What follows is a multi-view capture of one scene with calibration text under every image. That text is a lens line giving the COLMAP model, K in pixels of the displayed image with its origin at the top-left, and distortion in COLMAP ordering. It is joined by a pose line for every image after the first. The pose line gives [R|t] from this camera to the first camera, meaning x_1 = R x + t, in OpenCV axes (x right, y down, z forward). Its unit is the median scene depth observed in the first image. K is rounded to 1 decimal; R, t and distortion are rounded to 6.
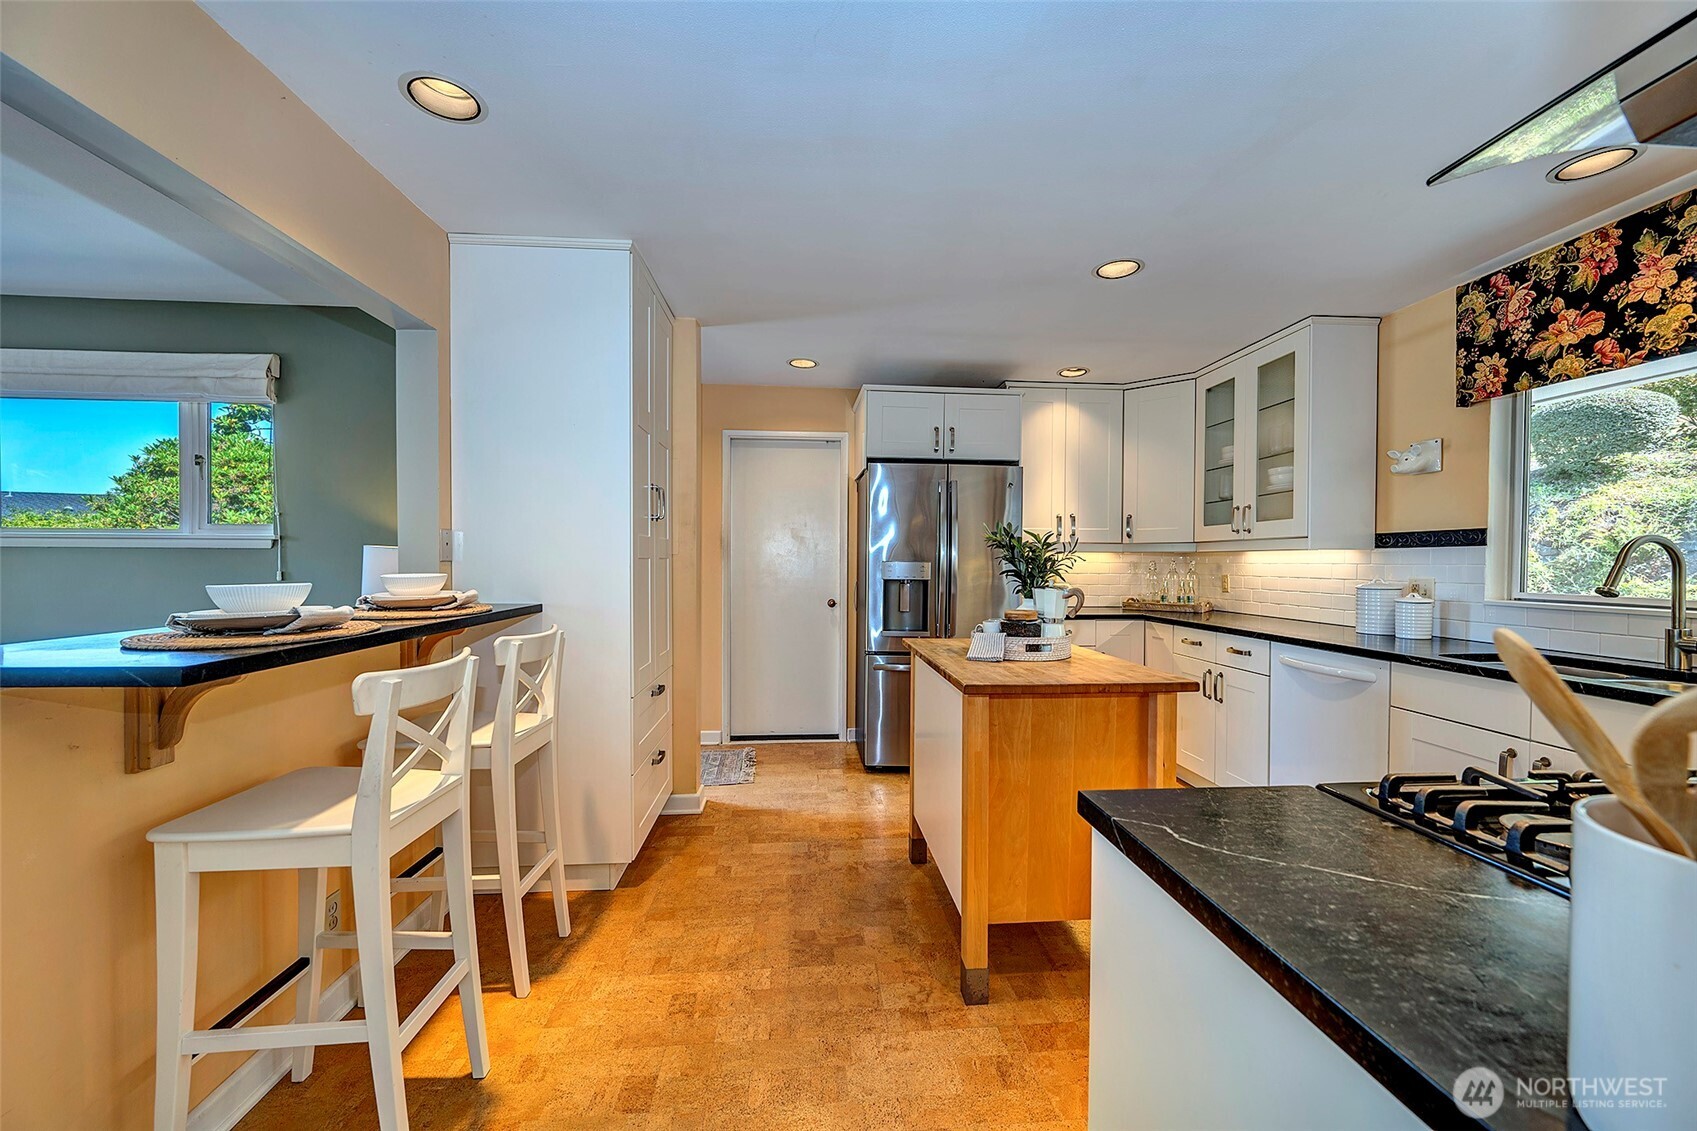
lens RADIAL K [[673.8, 0, 849.1], [0, 673.8, 566.2], [0, 0, 1]] dist [-0.003101, 0.000021]
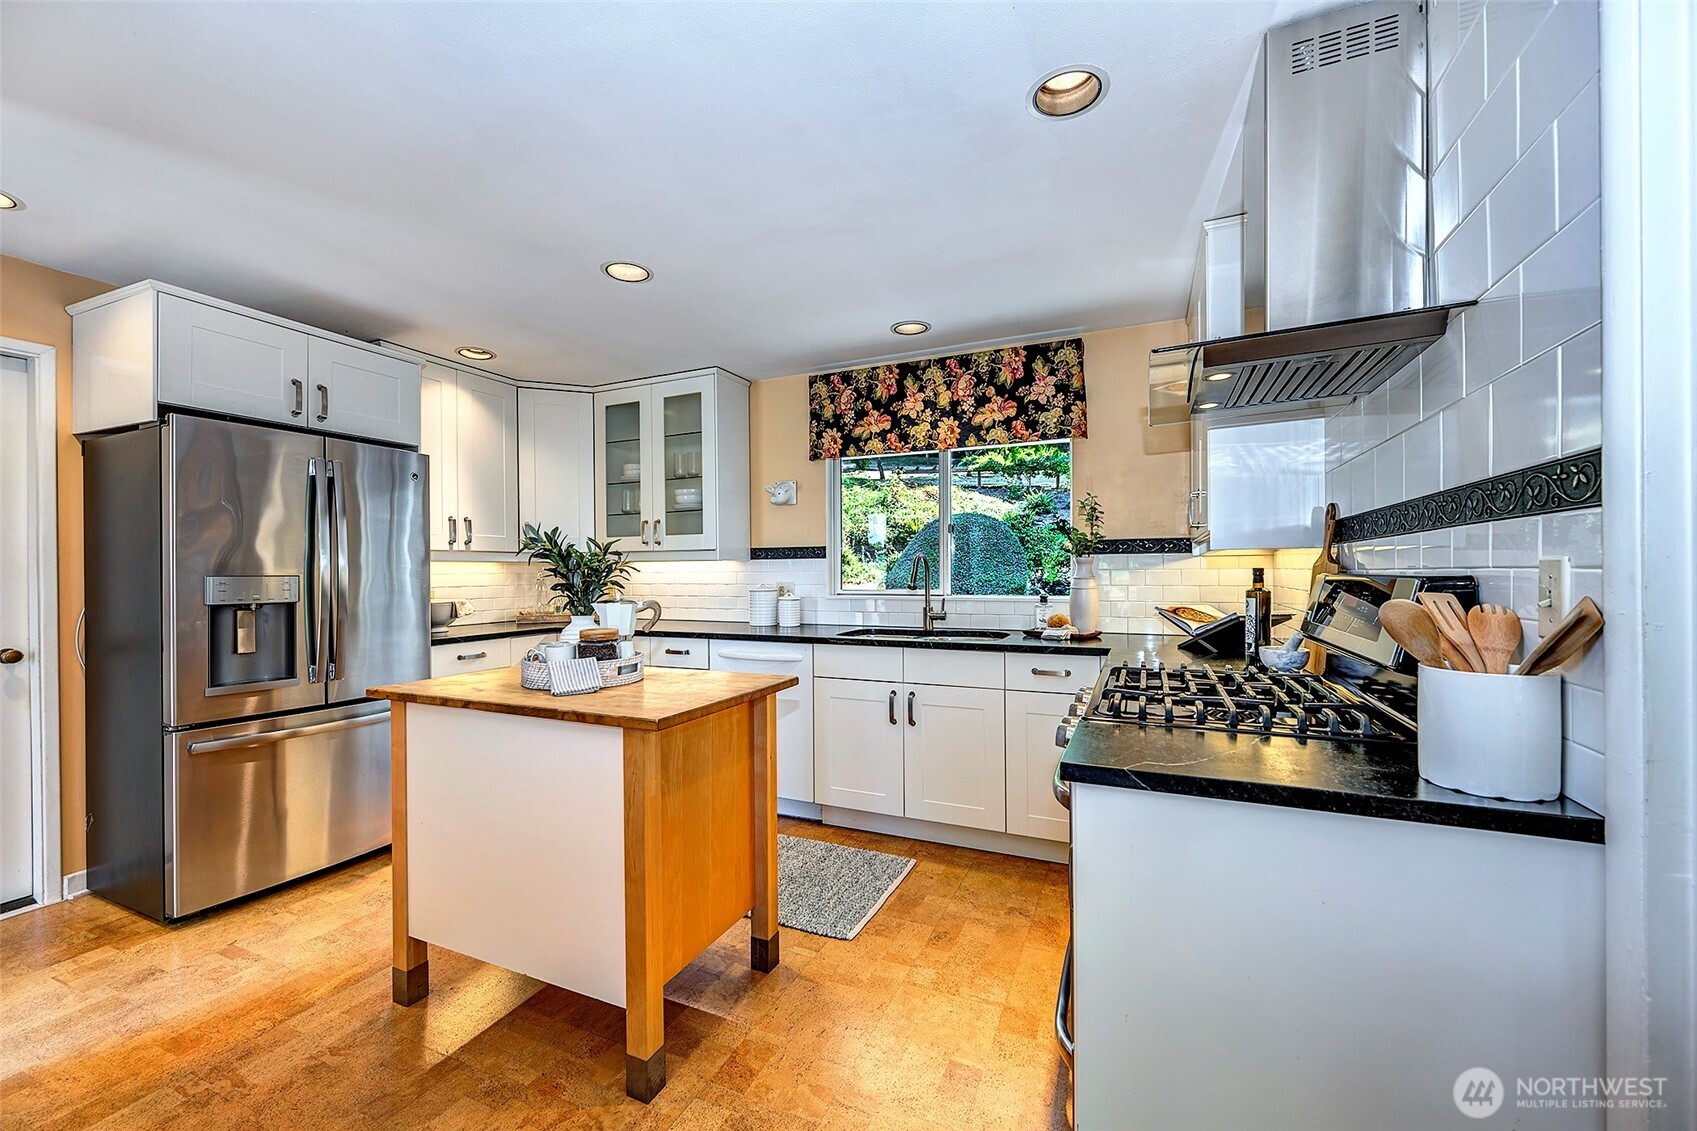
lens RADIAL K [[673.8, 0, 849.1], [0, 673.8, 568.1], [0, 0, 1]] dist [-0.003101, 0.000021]
pose [[0.466667, -0.006289, 0.884411, -0.324912], [0.015605, 0.999878, -0.001124, -0.007013], [-0.884295, 0.014326, 0.466708, 0.276174]]
